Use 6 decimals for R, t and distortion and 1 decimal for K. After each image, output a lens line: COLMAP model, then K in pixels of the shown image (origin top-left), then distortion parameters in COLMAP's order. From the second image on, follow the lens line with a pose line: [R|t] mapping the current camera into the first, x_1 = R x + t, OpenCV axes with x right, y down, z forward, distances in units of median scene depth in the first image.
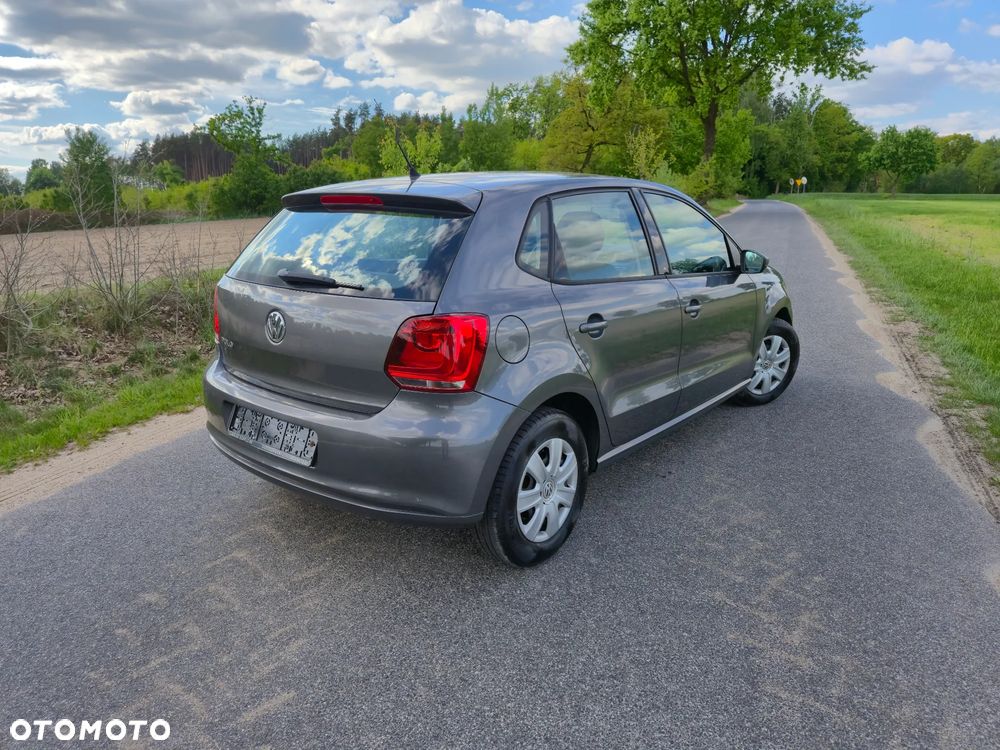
lens RADIAL K [[680.7, 0, 497.6], [0, 680.7, 381.7], [0, 0, 1]] dist [0.065414, -0.056736]
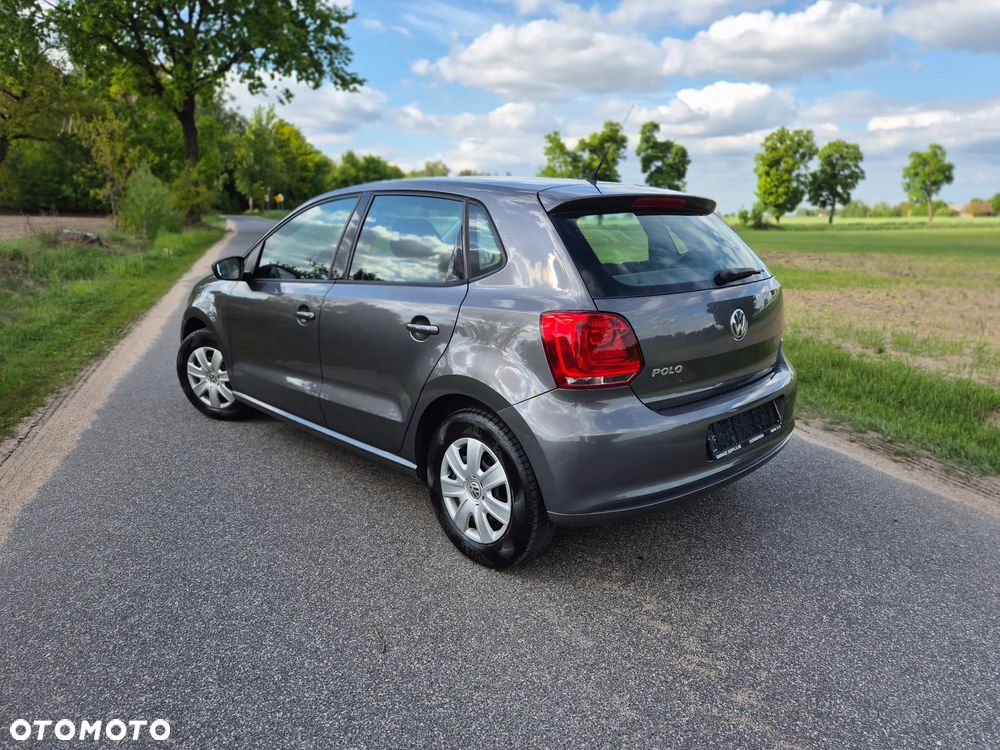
lens RADIAL K [[680.7, 0, 511.6], [0, 680.7, 367.3], [0, 0, 1]] dist [0.065414, -0.056736]
pose [[0.734924, -0.128804, 0.665805, 0.018100], [0.156169, 0.987554, 0.018668, -0.060614], [-0.659923, 0.090258, 0.745893, 0.224126]]
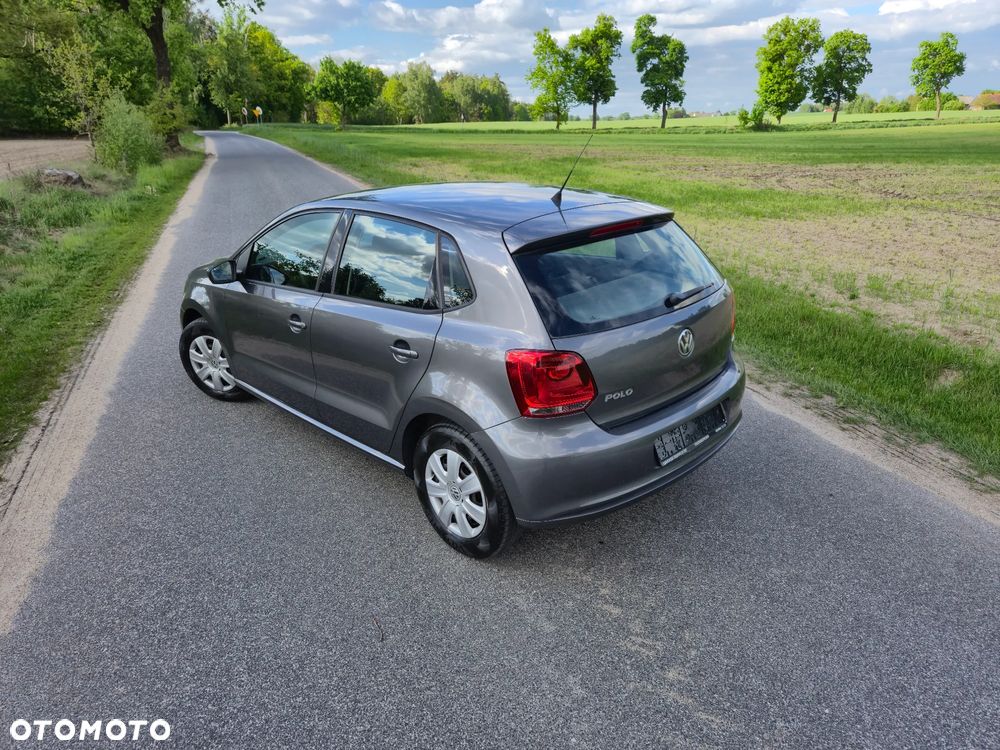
lens RADIAL K [[680.7, 0, 504.4], [0, 680.7, 376.7], [0, 0, 1]] dist [0.065414, -0.056736]
pose [[0.732497, -0.237892, 0.637853, 0.016270], [0.180338, 0.971291, 0.155153, -0.074254], [-0.656450, 0.001380, 0.754368, 0.213999]]
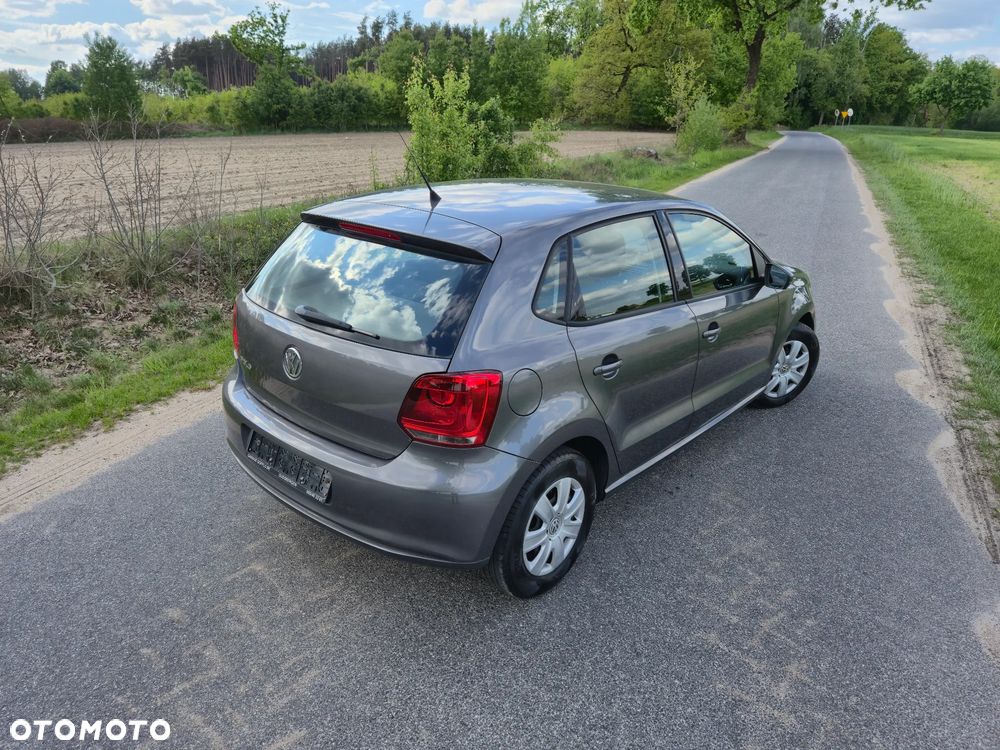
lens RADIAL K [[680.7, 0, 506.4], [0, 680.7, 380.8], [0, 0, 1]] dist [0.065414, -0.056736]
pose [[0.999017, 0.041374, -0.015936, 0.000740], [-0.039473, 0.993665, 0.105220, -0.013554], [0.020189, -0.104487, 0.994321, -0.000354]]
